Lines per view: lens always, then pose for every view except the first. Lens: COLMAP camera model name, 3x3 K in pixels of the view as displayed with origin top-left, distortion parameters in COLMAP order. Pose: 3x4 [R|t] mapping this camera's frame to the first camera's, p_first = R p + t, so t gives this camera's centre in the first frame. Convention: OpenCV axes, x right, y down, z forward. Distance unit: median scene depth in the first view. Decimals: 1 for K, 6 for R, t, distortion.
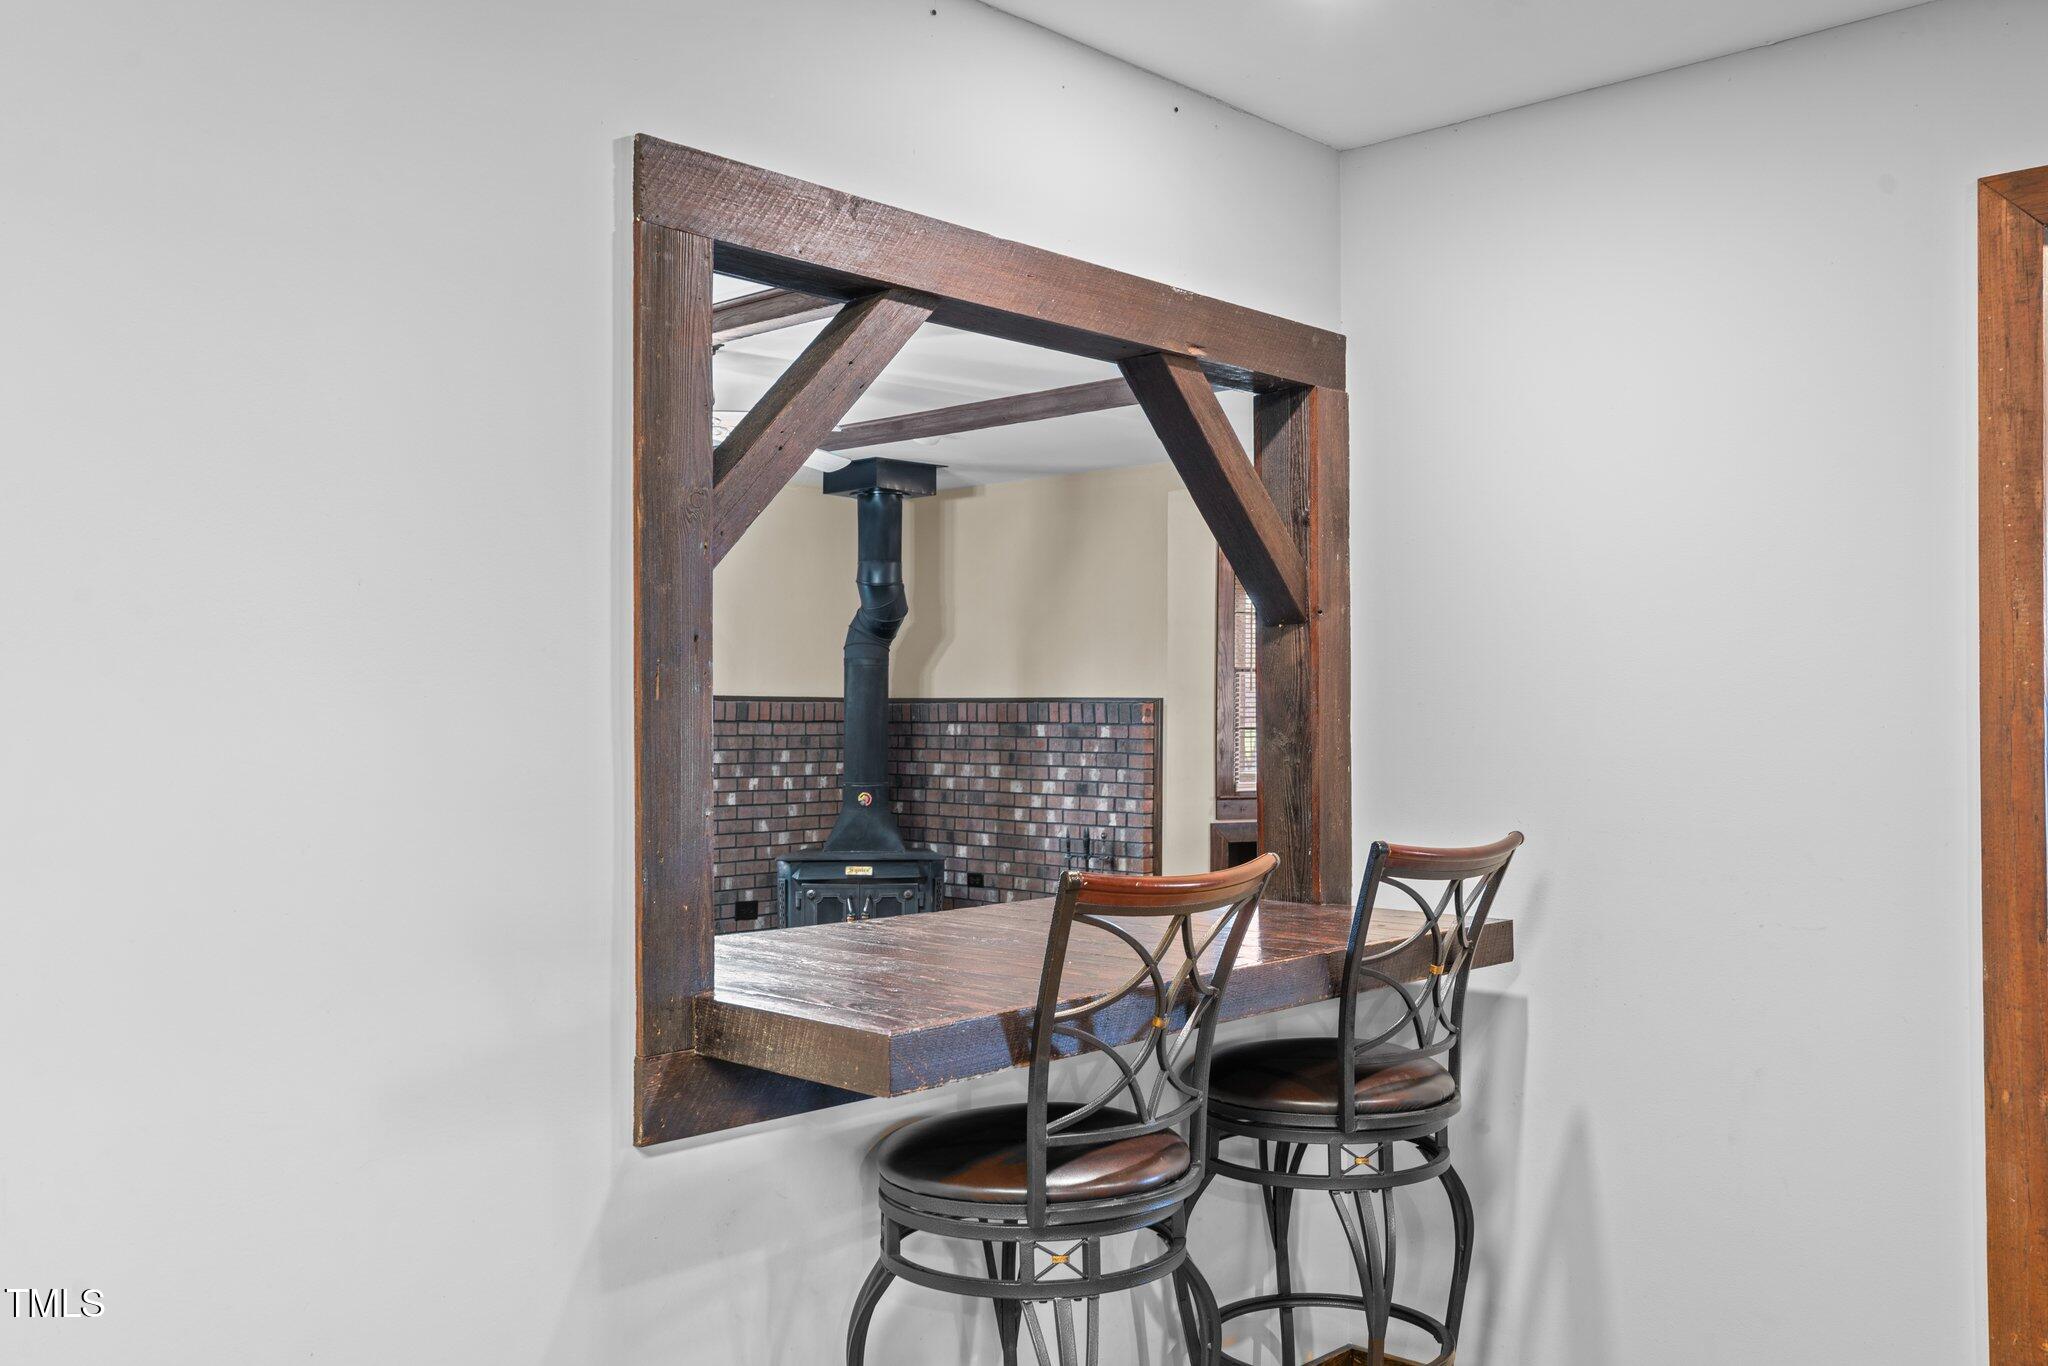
lens RADIAL K [[1715.0, 0, 1020.9], [0, 1715.0, 686.1], [0, 0, 1]] dist [-0.004122, -0.001048]
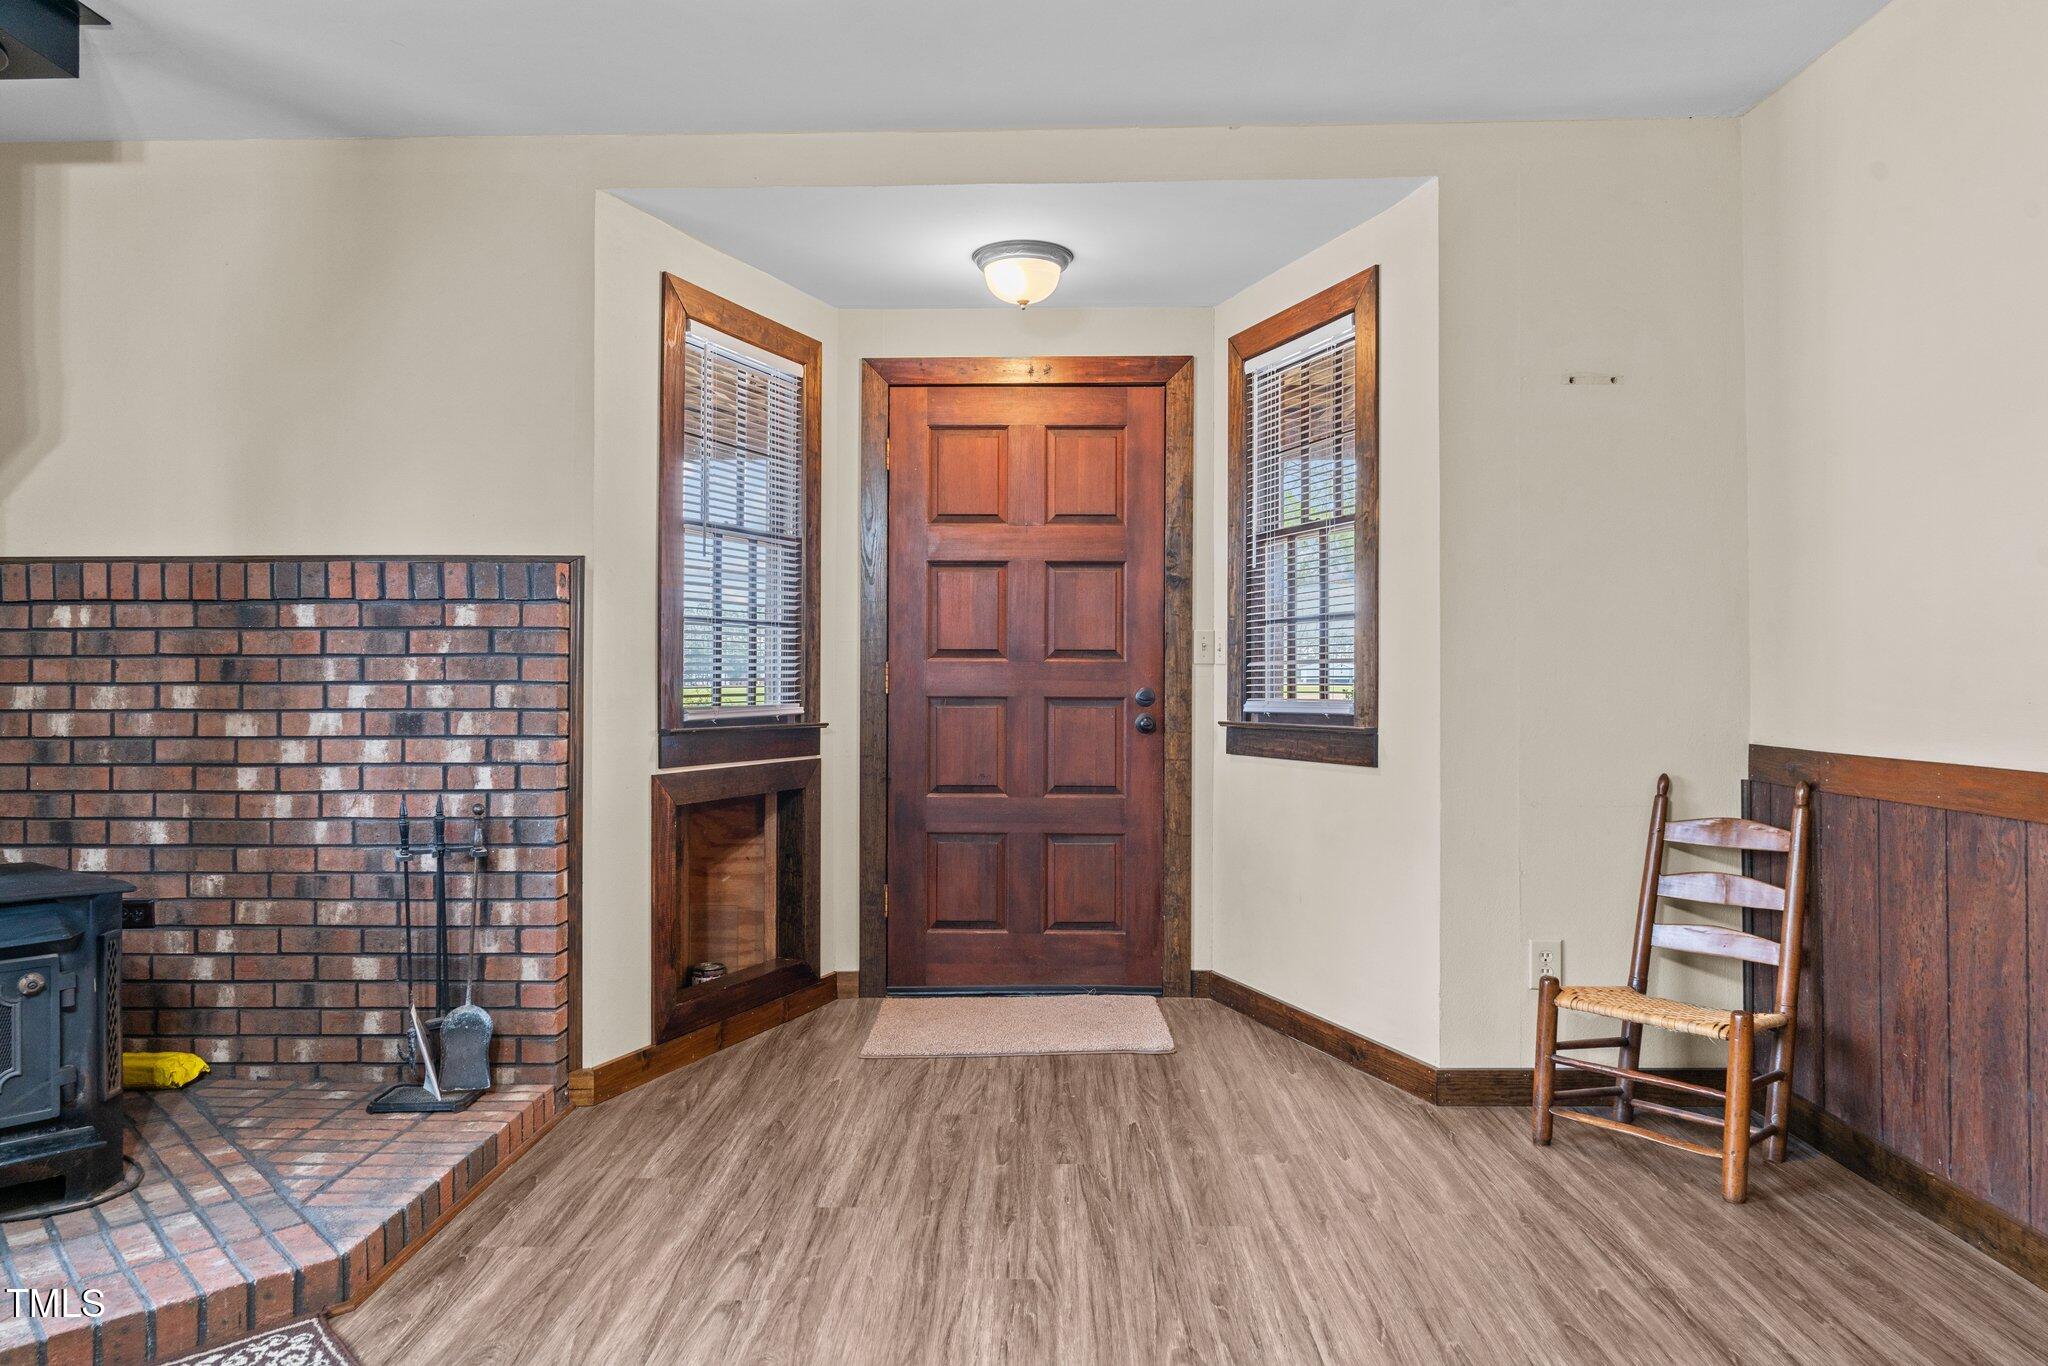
lens RADIAL K [[1296.9, 0, 1024.7], [0, 1296.9, 672.6], [0, 0, 1]] dist [0.001300, -0.000102]
pose [[0.743501, -0.001717, 0.668733, -0.089765], [-0.005263, 0.999951, 0.008419, 0.038985], [-0.668714, -0.009780, 0.743455, 0.562890]]
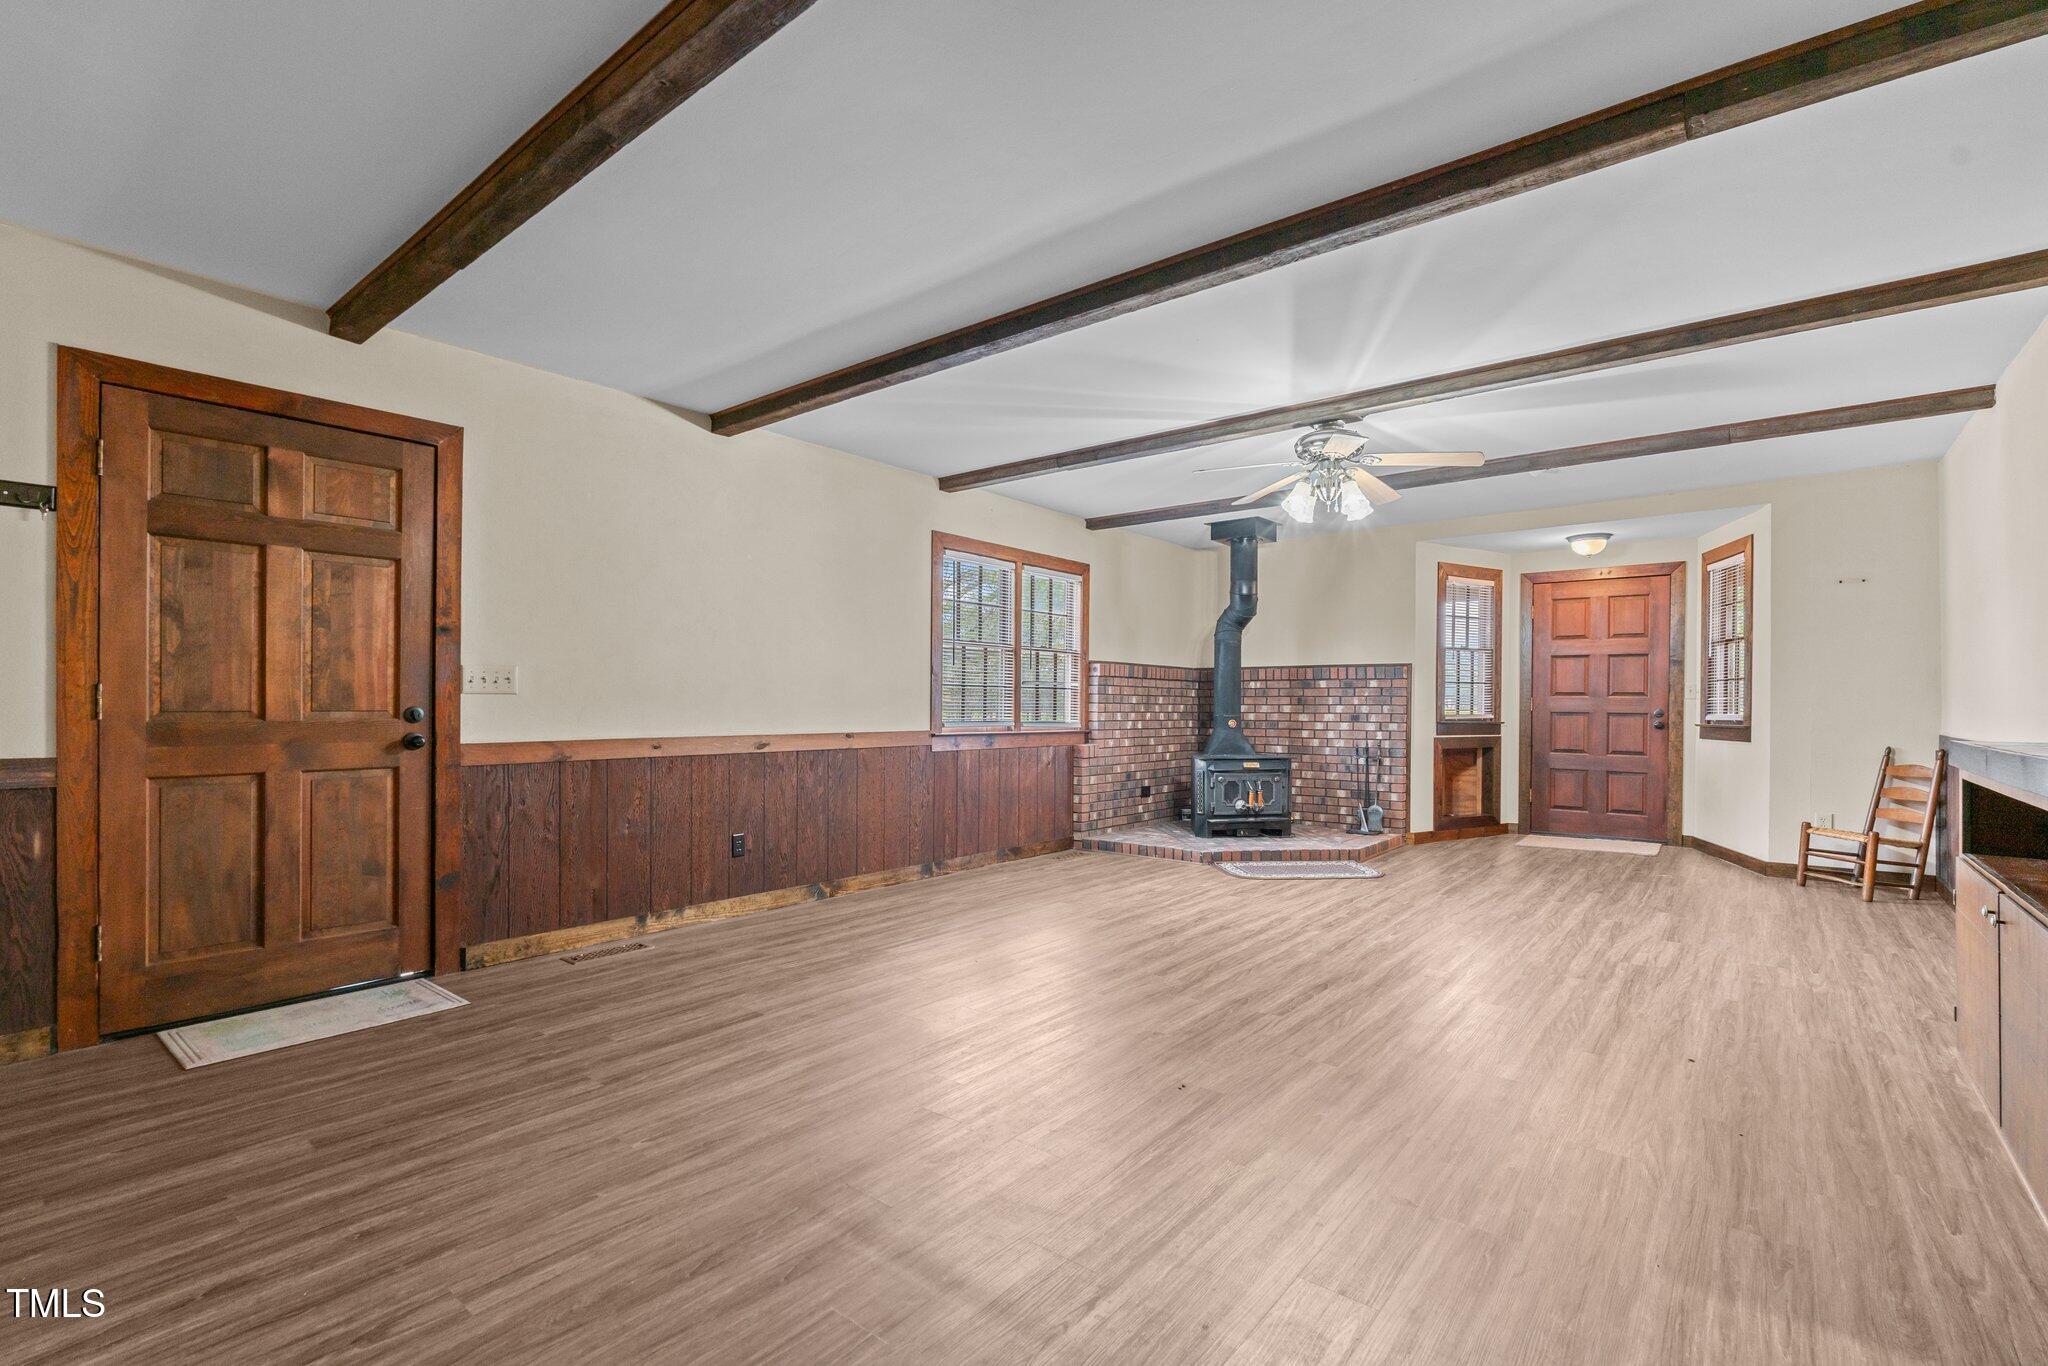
lens RADIAL K [[920.2, 0, 1033.0], [0, 920.2, 706.6], [0, 0, 1]] dist [-0.009206, 0.000722]
pose [[0.997022, 0.000599, 0.077115, -0.344450], [-0.001879, 0.999862, 0.016535, 0.033950], [-0.077094, -0.016631, 0.996885, 0.119115]]
